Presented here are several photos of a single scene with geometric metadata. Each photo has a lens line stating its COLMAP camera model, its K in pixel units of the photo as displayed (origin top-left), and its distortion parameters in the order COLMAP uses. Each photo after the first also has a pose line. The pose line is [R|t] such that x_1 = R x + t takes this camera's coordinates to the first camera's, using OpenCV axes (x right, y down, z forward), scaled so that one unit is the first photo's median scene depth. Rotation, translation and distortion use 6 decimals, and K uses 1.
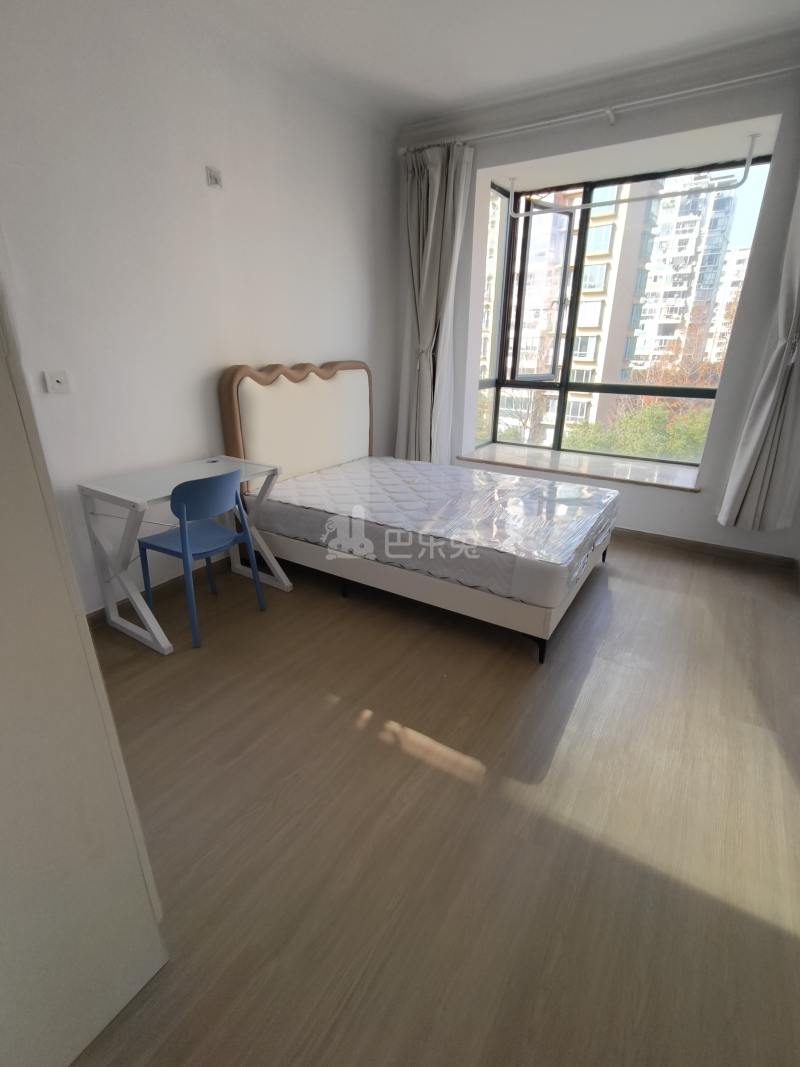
lens RADIAL K [[497.4, 0, 400.2], [0, 497.4, 532.5], [0, 0, 1]] dist [-0.005861, 0.002654]
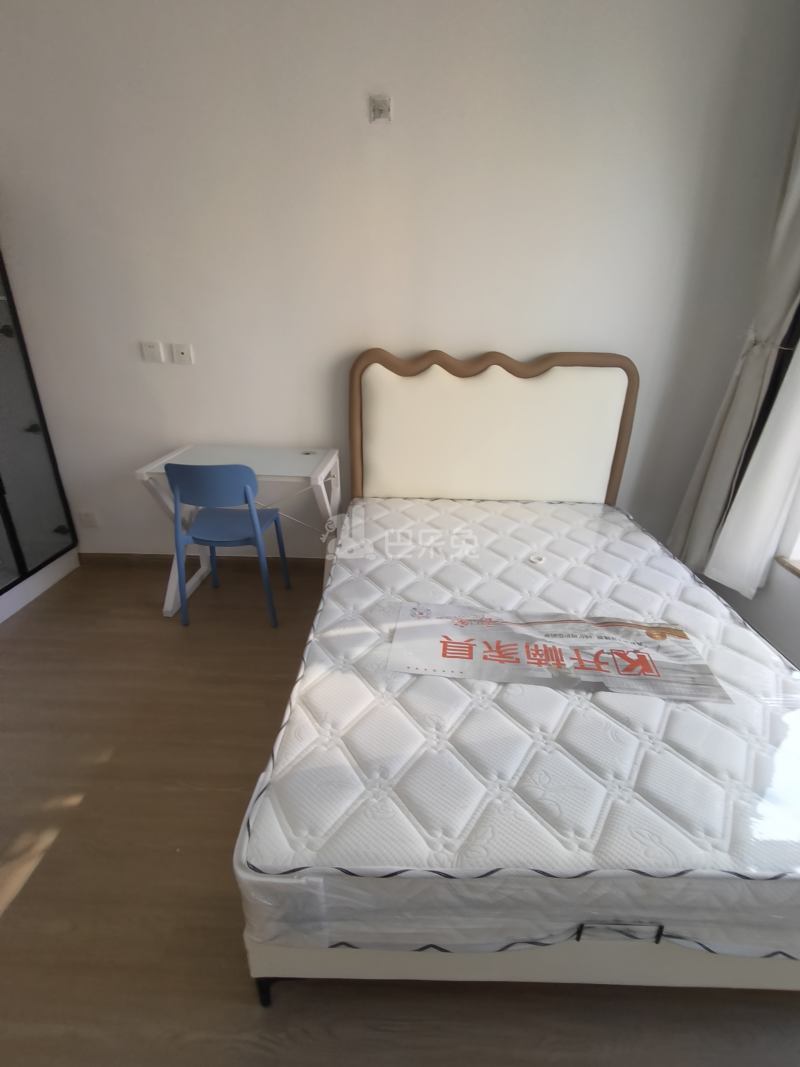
lens RADIAL K [[497.4, 0, 404.3], [0, 497.4, 537.1], [0, 0, 1]] dist [-0.005861, 0.002654]
pose [[0.532407, 0.341909, -0.774365, 0.473004], [-0.318211, 0.928539, 0.191199, -0.233037], [0.784401, 0.144616, 0.603160, 0.624743]]
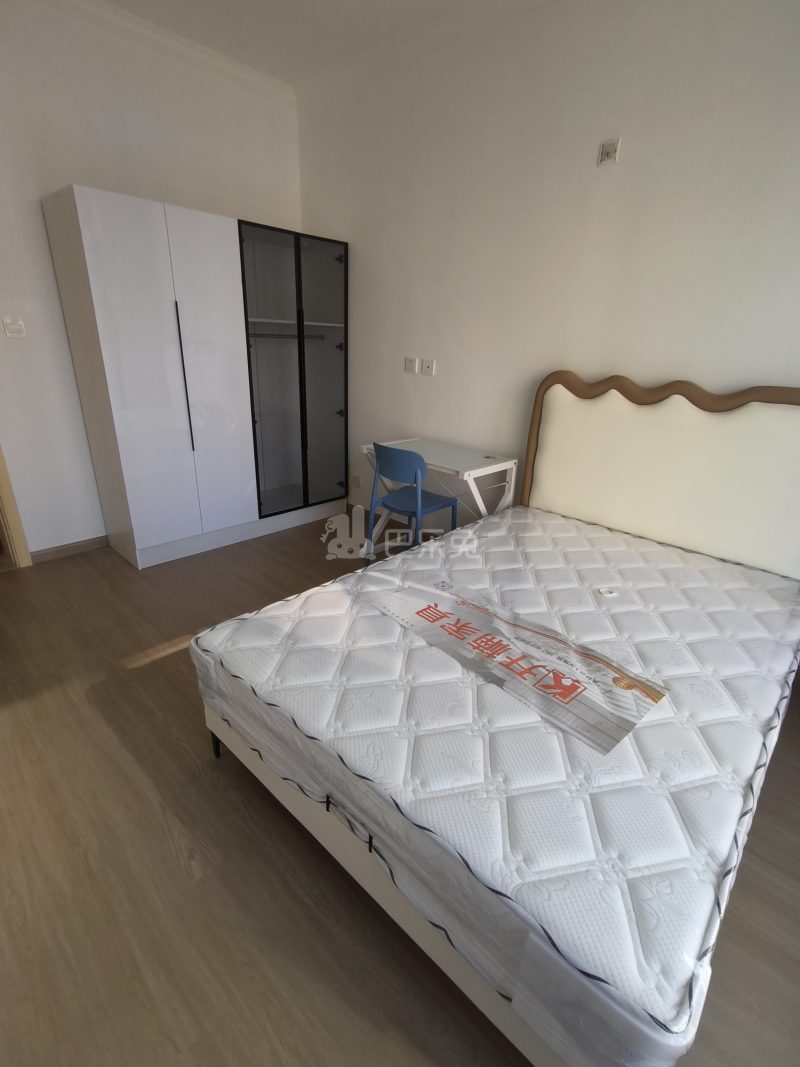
lens RADIAL K [[497.4, 0, 407.5], [0, 497.4, 538.4], [0, 0, 1]] dist [-0.005861, 0.002654]
pose [[-0.164315, 0.357570, -0.919317, 0.673354], [-0.390391, 0.832314, 0.393507, -0.347773], [0.905867, 0.423552, 0.002830, 0.926838]]
